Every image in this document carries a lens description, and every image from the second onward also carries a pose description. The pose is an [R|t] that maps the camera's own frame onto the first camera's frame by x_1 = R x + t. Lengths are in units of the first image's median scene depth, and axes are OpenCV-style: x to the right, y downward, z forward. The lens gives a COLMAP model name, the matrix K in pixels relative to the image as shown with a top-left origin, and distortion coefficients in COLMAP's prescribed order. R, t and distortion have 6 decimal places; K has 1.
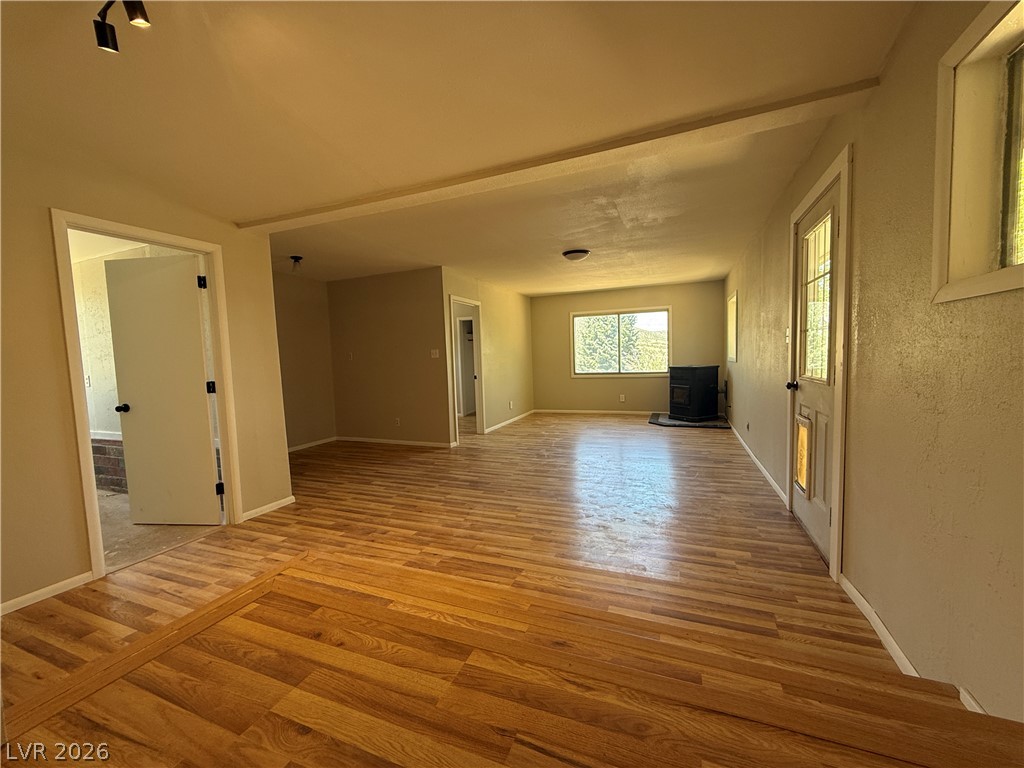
lens RADIAL K [[408.6, 0, 512.6], [0, 408.6, 385.1], [0, 0, 1]] dist [0.018509, 0.001722]
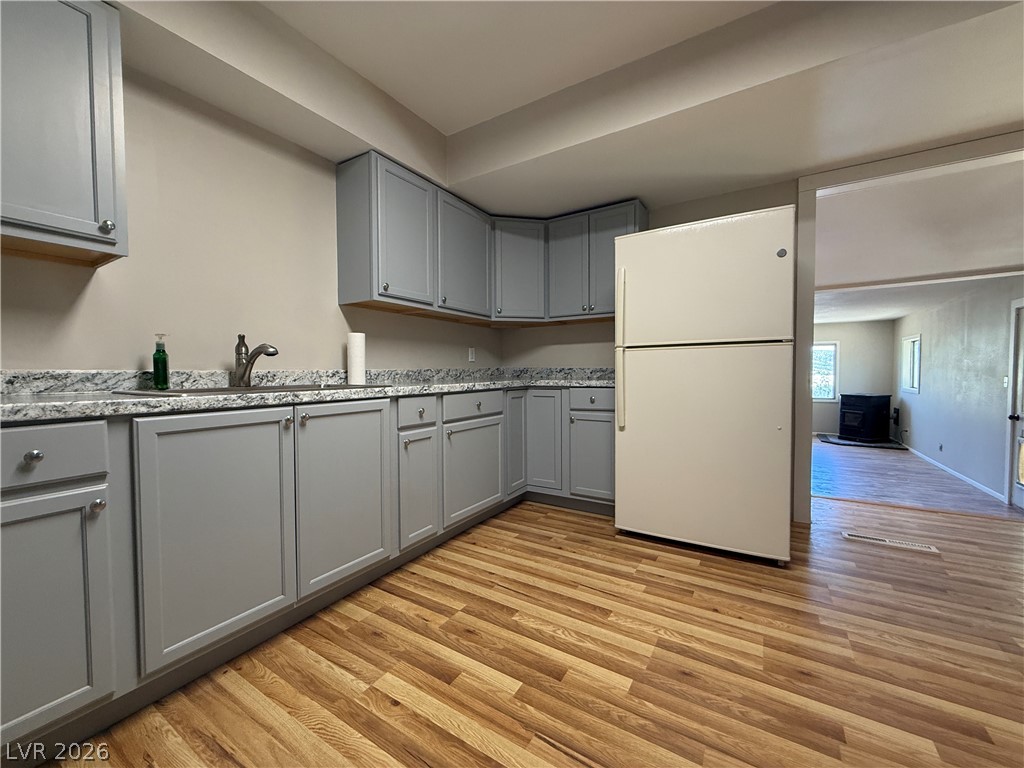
lens RADIAL K [[408.6, 0, 517.0], [0, 408.6, 382.4], [0, 0, 1]] dist [0.018509, 0.001722]
pose [[0.985730, 0.036057, -0.164430, -0.338504], [-0.042223, 0.998524, -0.034157, 0.001214], [0.162955, 0.040612, 0.985797, -0.316560]]
